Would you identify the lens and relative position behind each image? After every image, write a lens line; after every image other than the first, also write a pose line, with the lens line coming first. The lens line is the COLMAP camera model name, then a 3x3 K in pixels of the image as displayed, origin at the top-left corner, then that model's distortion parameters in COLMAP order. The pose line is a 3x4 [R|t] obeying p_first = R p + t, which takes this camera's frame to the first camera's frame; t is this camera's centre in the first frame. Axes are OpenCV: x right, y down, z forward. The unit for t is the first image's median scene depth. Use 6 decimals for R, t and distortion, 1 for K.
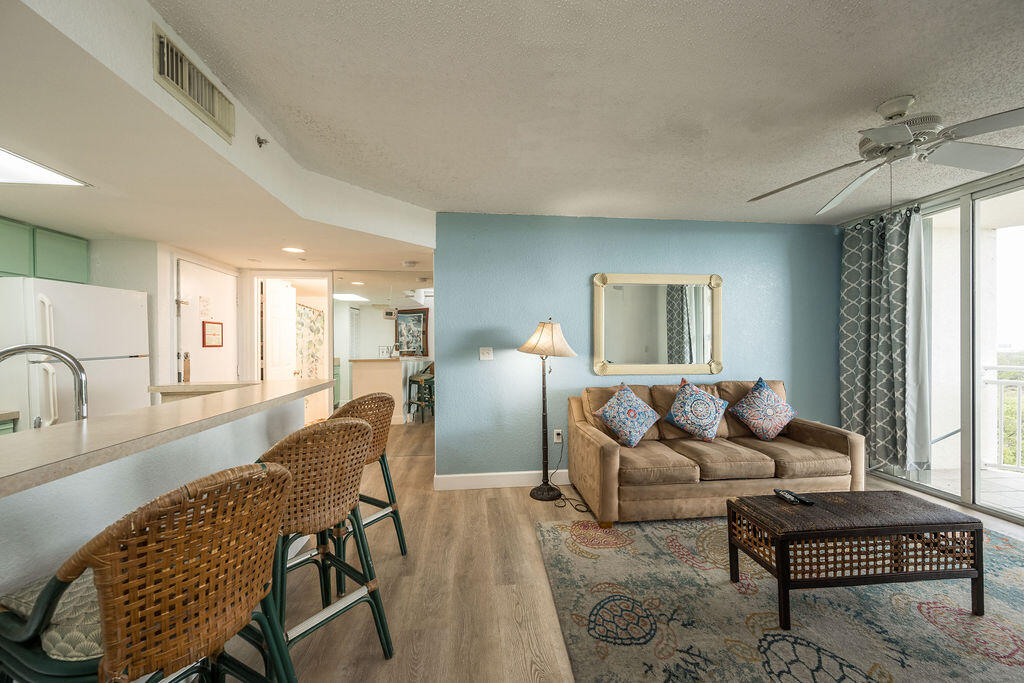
lens RADIAL K [[400.6, 0, 511.6], [0, 400.6, 345.9], [0, 0, 1]] dist [-0.001973, -0.000214]
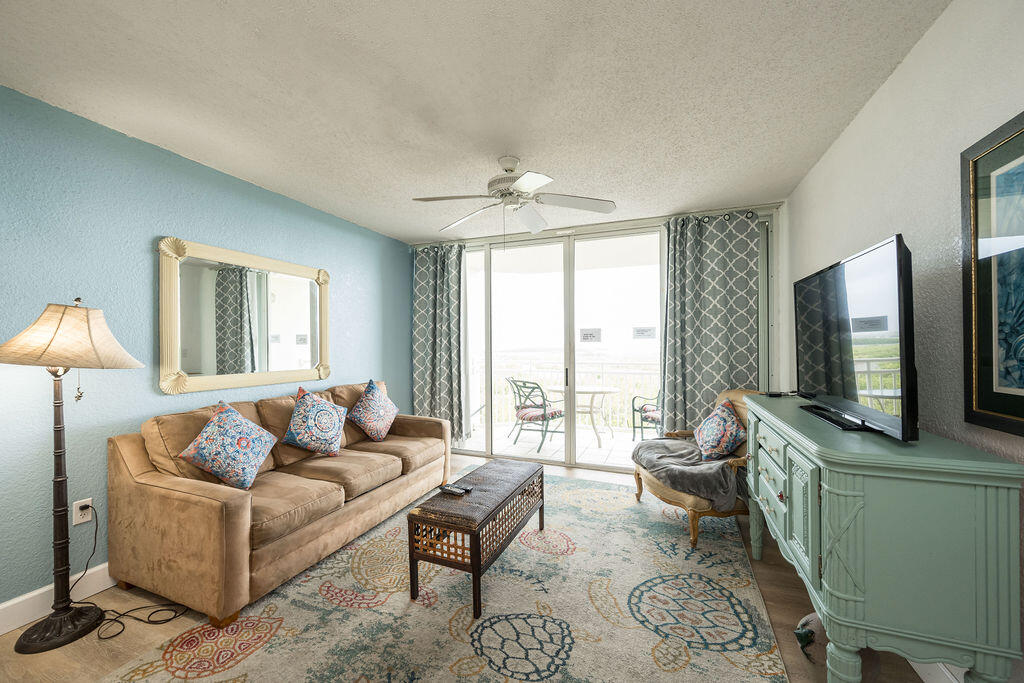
lens RADIAL K [[400.6, 0, 511.6], [0, 400.6, 345.9], [0, 0, 1]] dist [-0.001973, -0.000214]
pose [[0.461932, 0.000845, 0.886915, -0.114287], [0.004216, 0.999986, -0.003149, -0.000883], [-0.886905, 0.005194, 0.461922, 0.236110]]
